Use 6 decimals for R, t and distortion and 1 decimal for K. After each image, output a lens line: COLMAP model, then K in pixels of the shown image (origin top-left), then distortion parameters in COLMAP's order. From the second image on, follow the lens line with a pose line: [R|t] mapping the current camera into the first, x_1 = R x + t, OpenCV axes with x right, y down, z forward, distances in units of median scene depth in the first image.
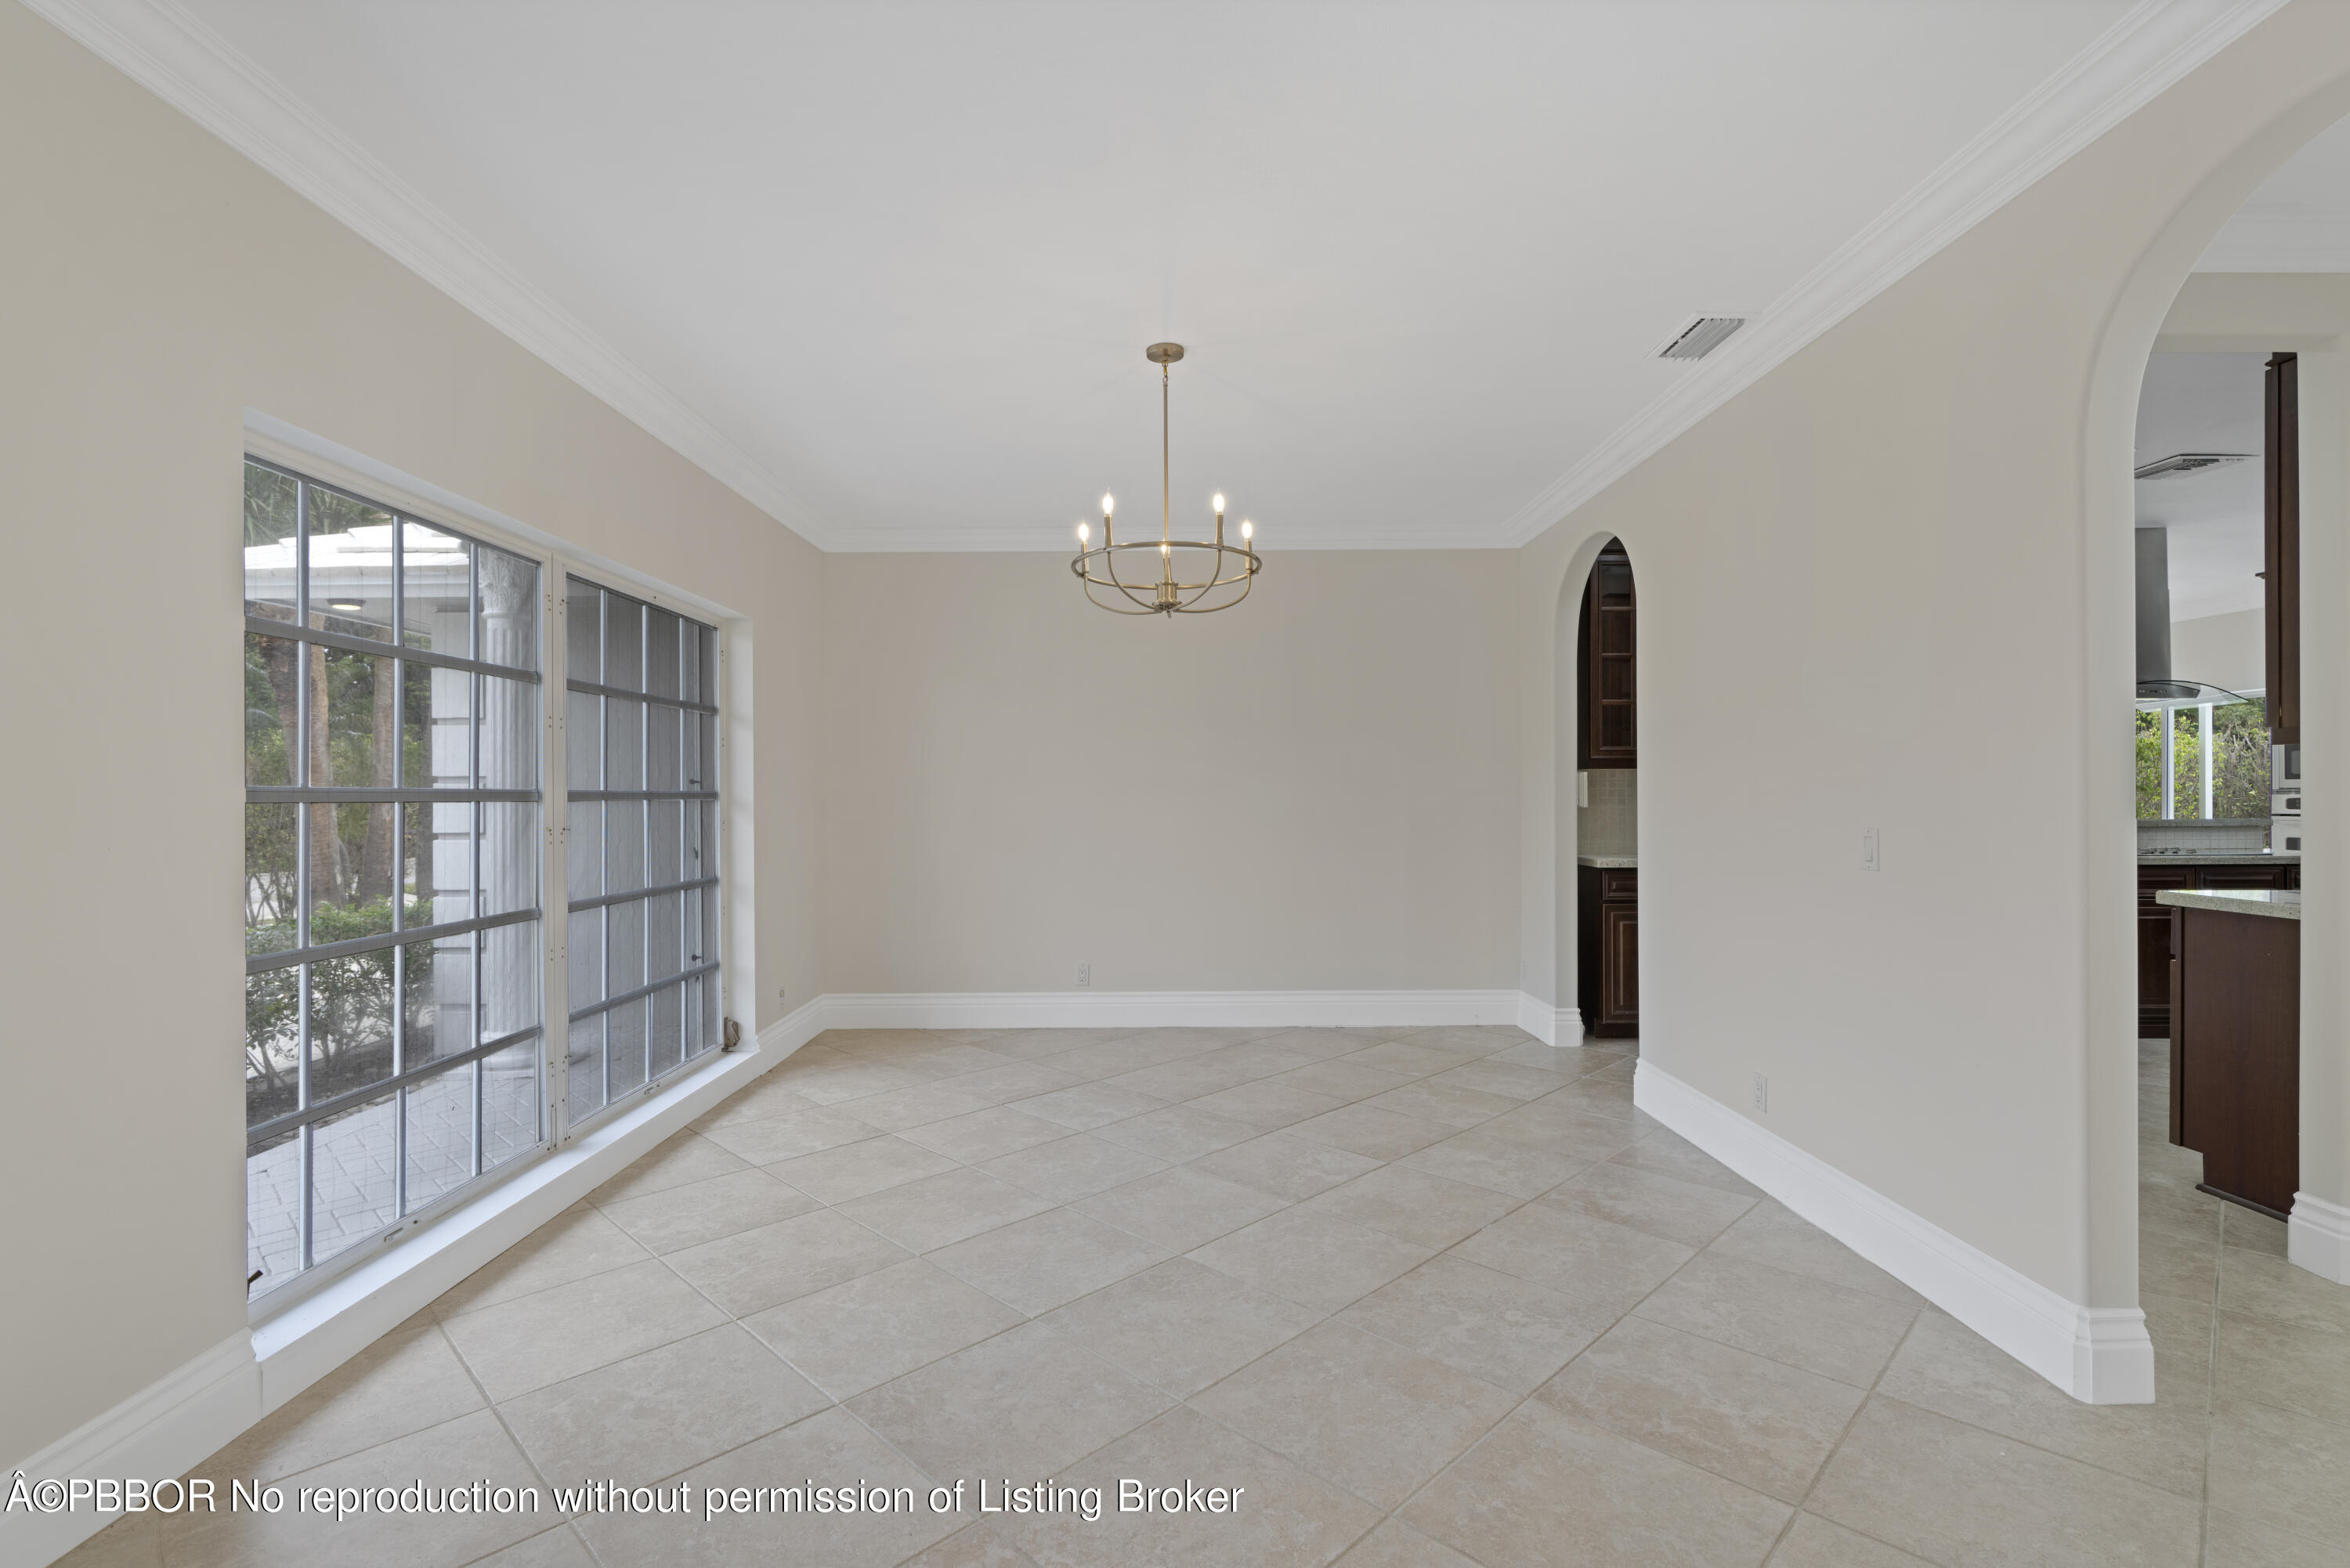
lens RADIAL K [[1089.3, 0, 1174.9], [0, 1089.3, 792.8], [0, 0, 1]] dist [-0.004294, 0.001232]
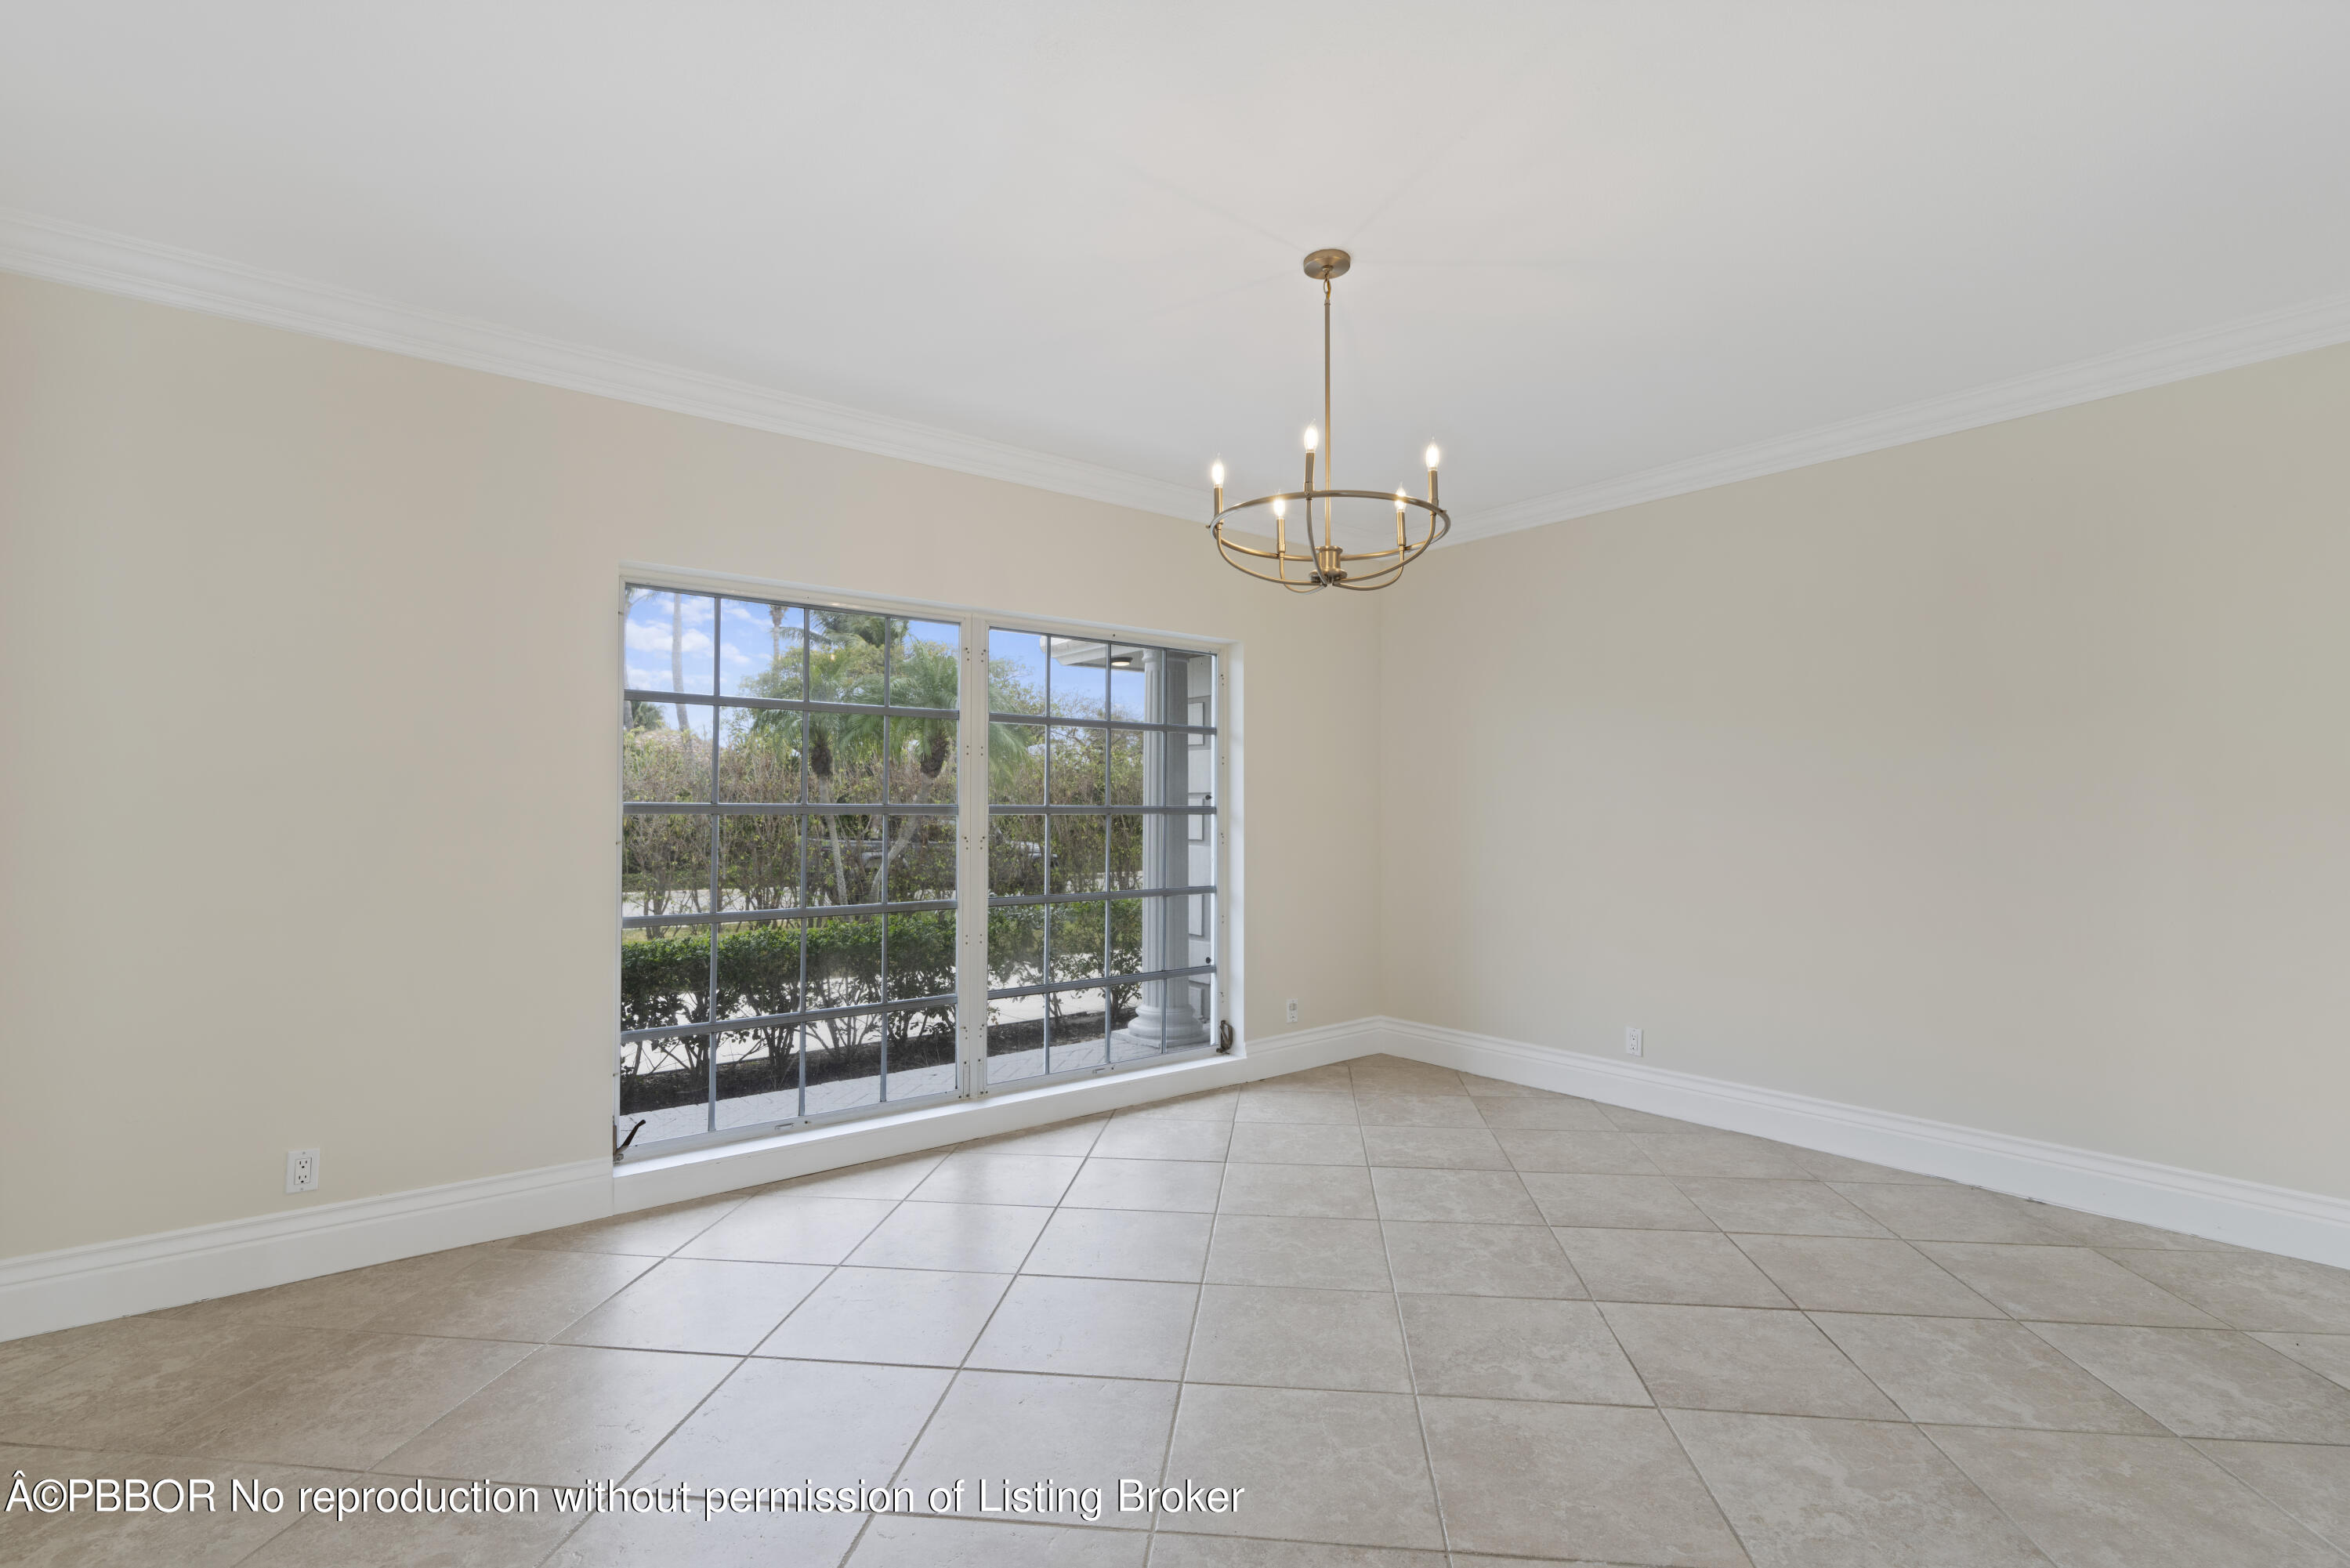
lens RADIAL K [[1089.4, 0, 1174.9], [0, 1089.4, 792.8], [0, 0, 1]] dist [-0.004294, 0.001232]
pose [[0.631543, -0.002846, -0.775336, 0.494927], [-0.007707, 0.999921, -0.009947, -0.004860], [0.775303, 0.012257, 0.631471, 0.375936]]
